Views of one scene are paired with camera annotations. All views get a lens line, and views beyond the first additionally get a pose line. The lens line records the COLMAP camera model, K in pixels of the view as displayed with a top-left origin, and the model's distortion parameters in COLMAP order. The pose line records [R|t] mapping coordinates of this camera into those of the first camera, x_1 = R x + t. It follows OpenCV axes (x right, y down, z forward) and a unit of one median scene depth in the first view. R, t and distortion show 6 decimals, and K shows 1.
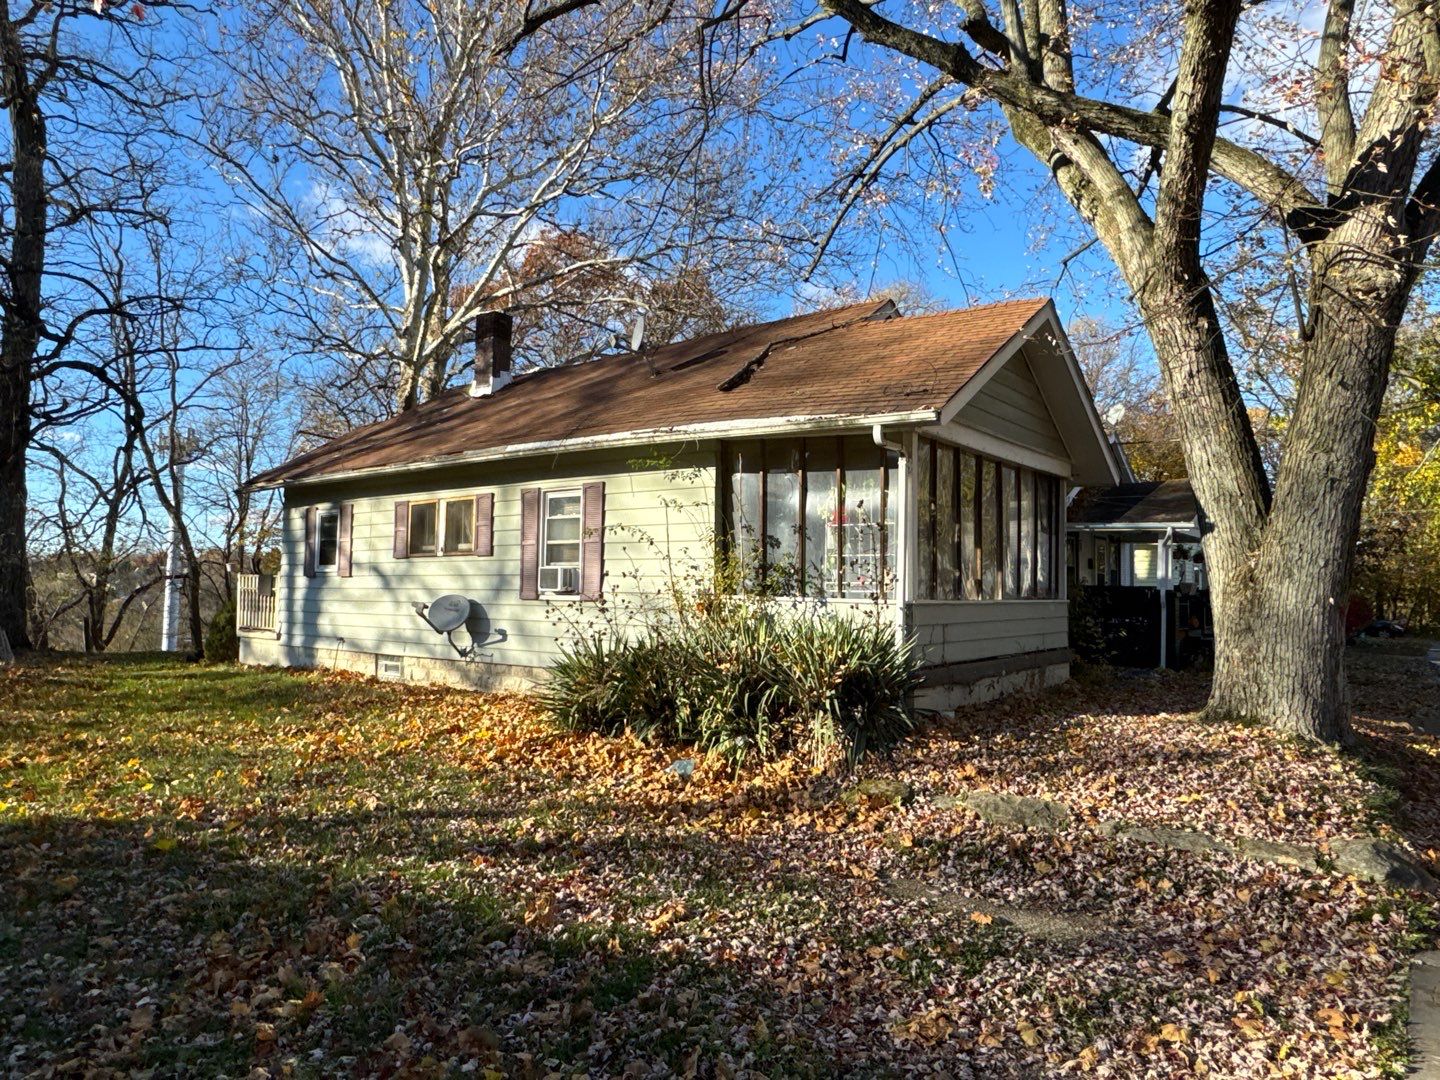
lens RADIAL K [[1016.7, 0, 747.4], [0, 1016.7, 545.3], [0, 0, 1]] dist [-0.005701, 0.079034]
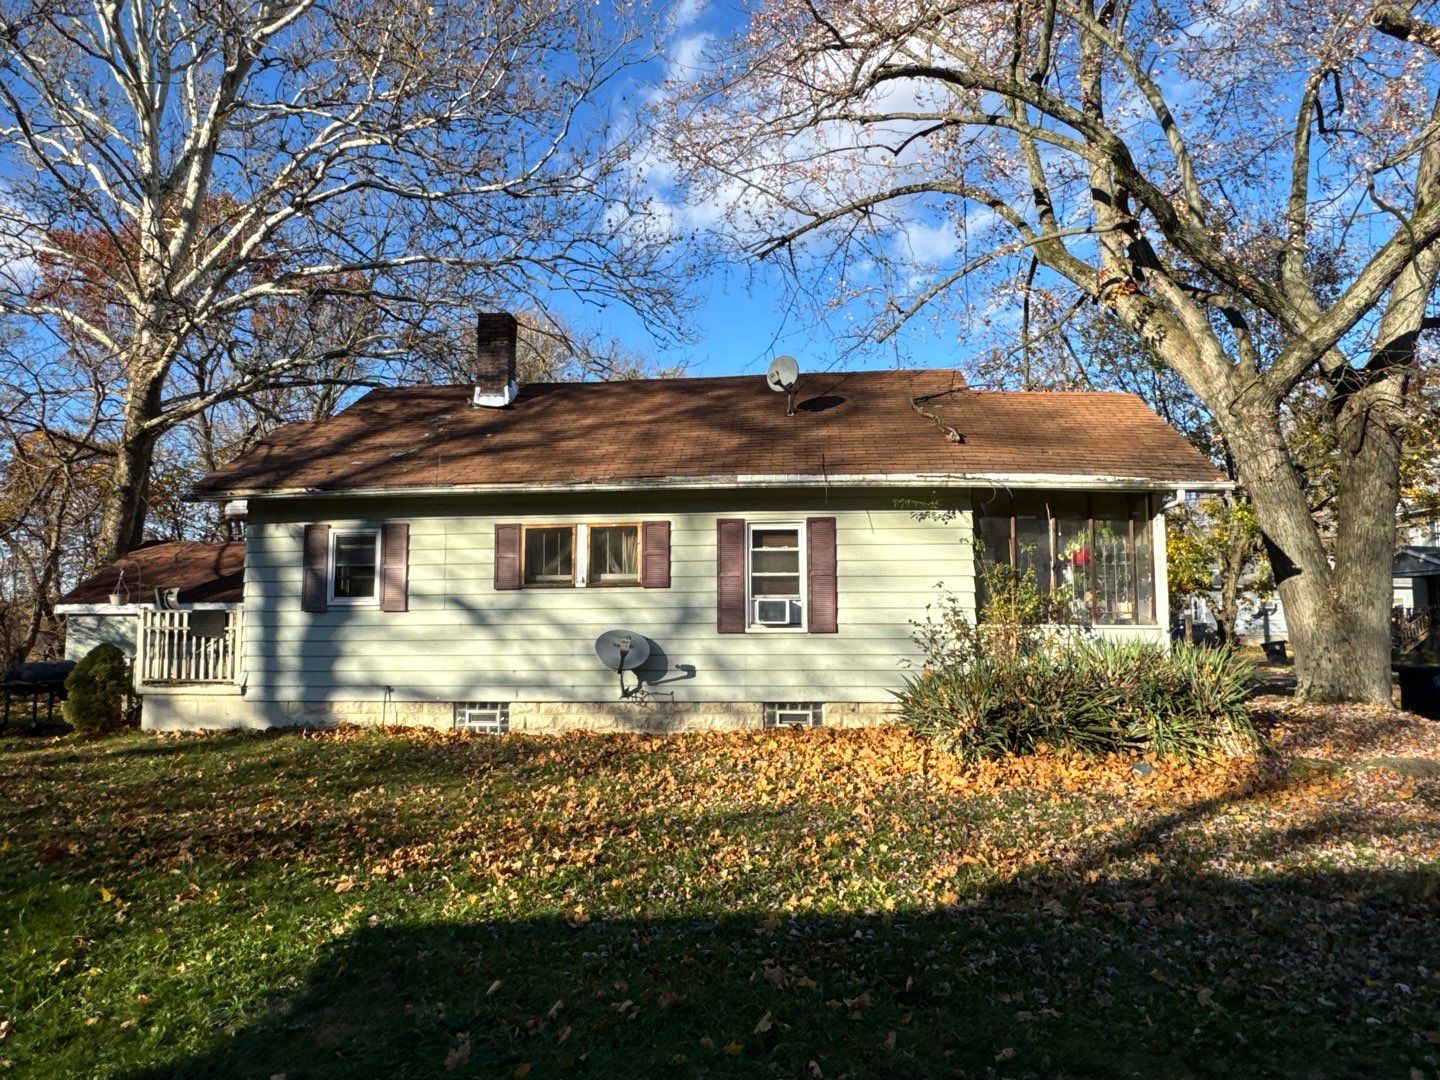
lens RADIAL K [[974.8, 0, 720.0], [0, 974.8, 540.0], [0, 0, 1]] dist [0.015722, 0.001984]
pose [[0.812372, 0.025639, 0.582575, -0.744920], [-0.012559, 0.999571, -0.026477, -0.010333], [-0.583004, 0.014193, 0.812345, 0.237688]]
